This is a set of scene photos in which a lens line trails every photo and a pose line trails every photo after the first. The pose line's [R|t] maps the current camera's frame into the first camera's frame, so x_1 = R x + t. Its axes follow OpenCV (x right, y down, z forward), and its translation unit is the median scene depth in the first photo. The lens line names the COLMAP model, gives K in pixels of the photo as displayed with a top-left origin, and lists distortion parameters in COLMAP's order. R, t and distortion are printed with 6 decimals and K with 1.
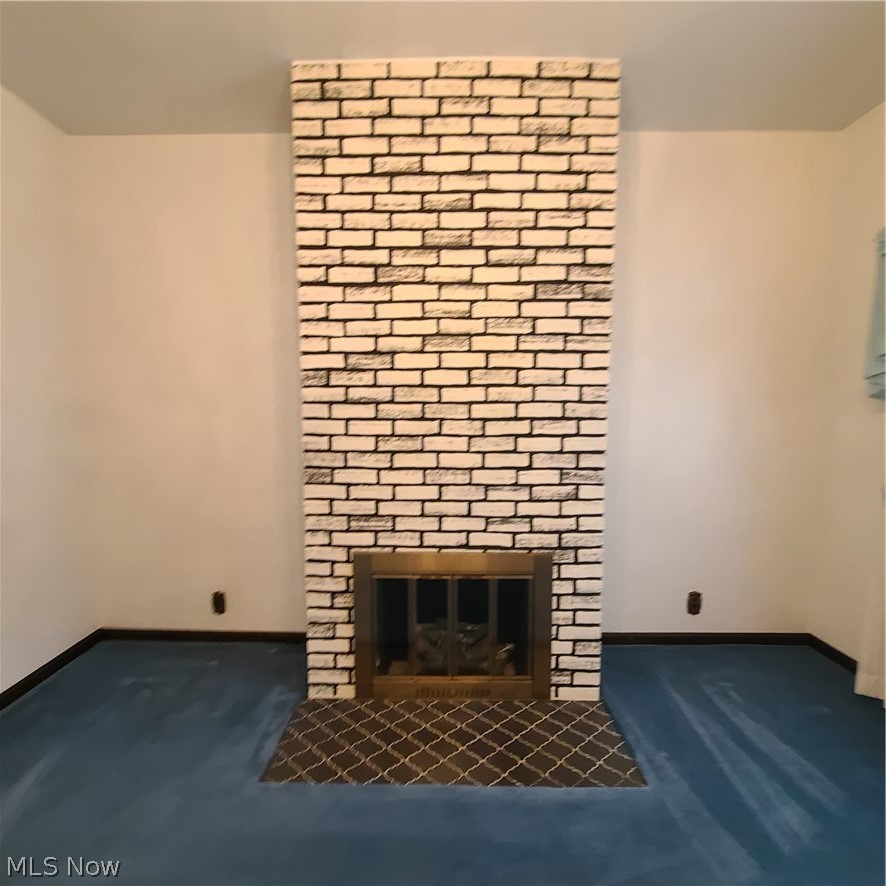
lens RADIAL K [[482.8, 0, 435.6], [0, 482.8, 445.1], [0, 0, 1]] dist [-0.000455, -0.002683]
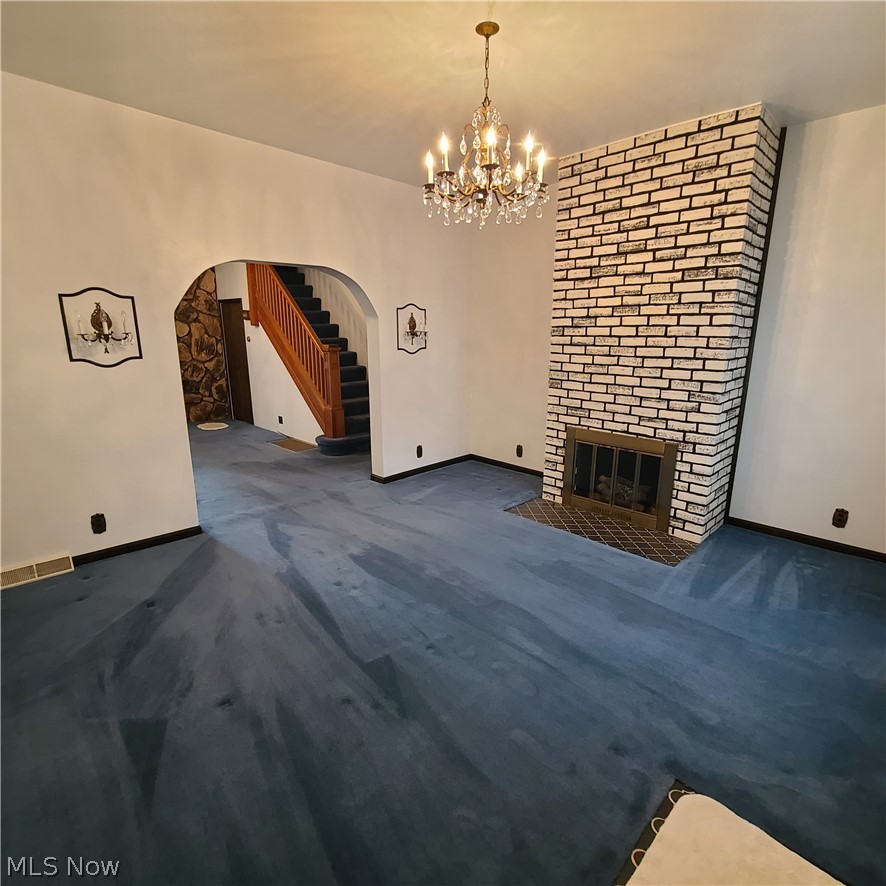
lens RADIAL K [[482.8, 0, 438.3], [0, 482.8, 447.7], [0, 0, 1]] dist [-0.000455, -0.002683]
pose [[0.704431, 0.168484, -0.689485, 0.805419], [-0.061140, 0.982211, 0.177549, 0.001628], [0.707134, -0.082916, 0.702201, -0.696241]]
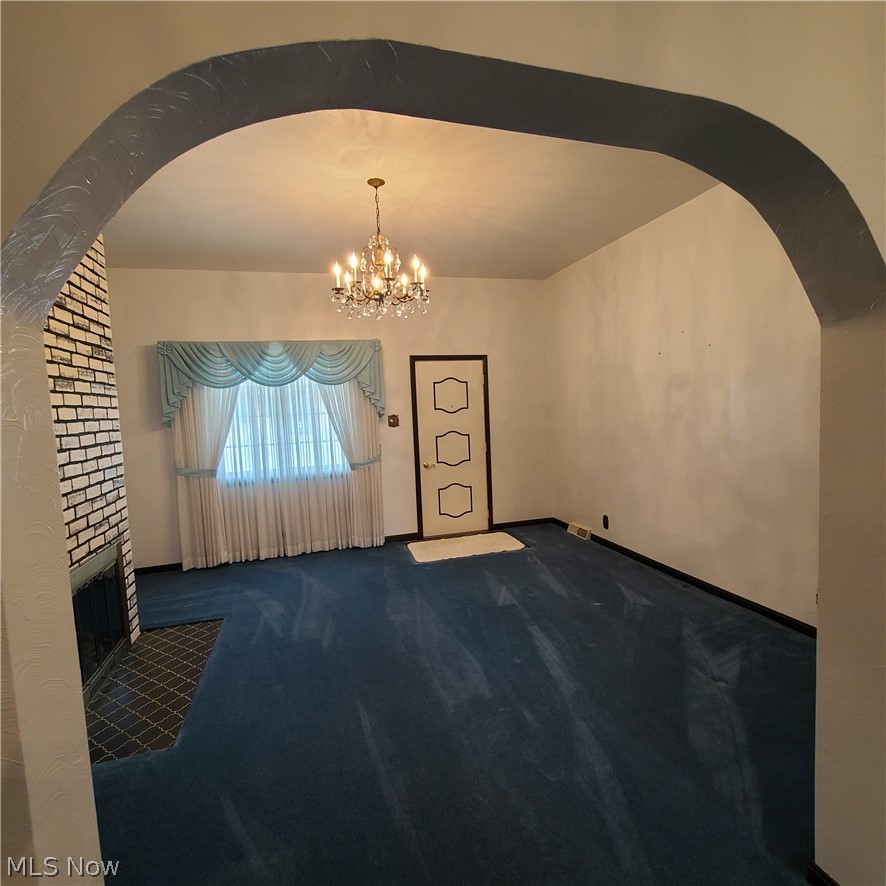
lens RADIAL K [[482.8, 0, 448.7], [0, 482.8, 443.7], [0, 0, 1]] dist [-0.000455, -0.002683]
pose [[-0.275421, -0.061776, 0.959337, -1.363355], [0.131133, 0.986191, 0.101153, -0.065683], [-0.952338, 0.153660, -0.263517, 0.435307]]
